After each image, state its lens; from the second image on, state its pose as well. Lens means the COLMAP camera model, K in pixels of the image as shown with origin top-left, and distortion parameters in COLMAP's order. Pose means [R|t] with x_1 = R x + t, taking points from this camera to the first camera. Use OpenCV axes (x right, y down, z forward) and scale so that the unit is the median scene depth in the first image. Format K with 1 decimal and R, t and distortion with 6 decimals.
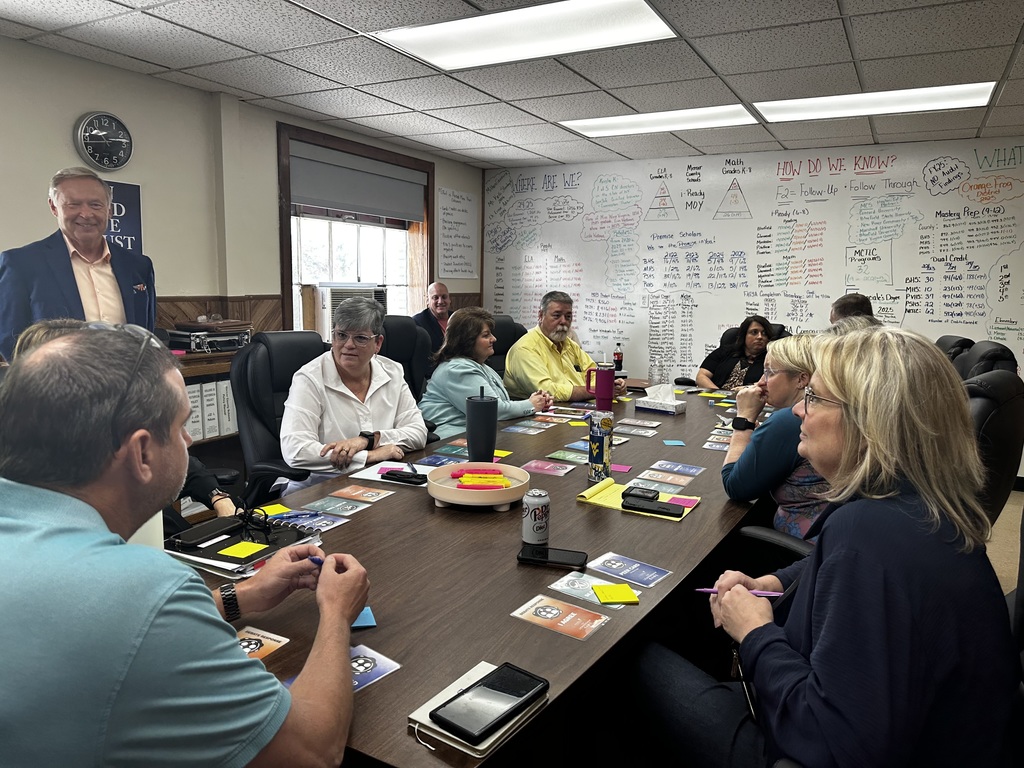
lens RADIAL K [[719.5, 0, 512.0], [0, 719.5, 384.0], [0, 0, 1]] dist [0.118014, 0.000180]
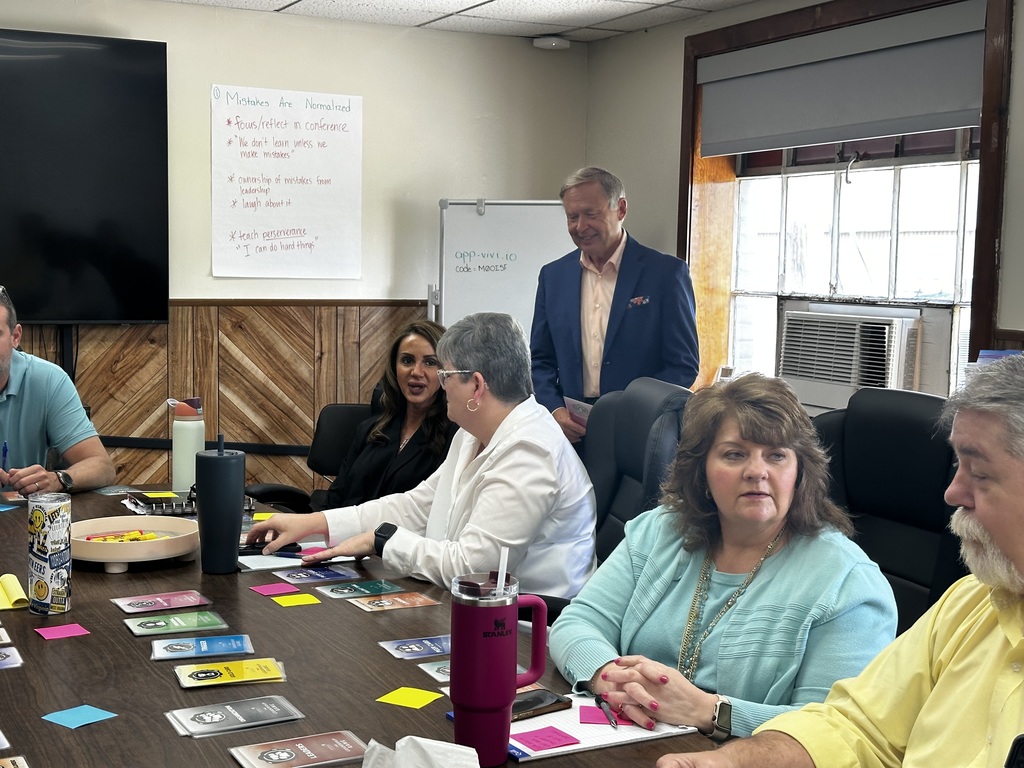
lens RADIAL K [[1392.7, 0, 512.0], [0, 1392.7, 384.0], [0, 0, 1]] dist [0.121433, -0.050203]
pose [[-0.564866, 0.039654, -0.824229, 0.702283], [-0.137581, 0.980338, 0.141453, -0.218221], [0.813632, 0.193300, -0.548304, 1.541620]]
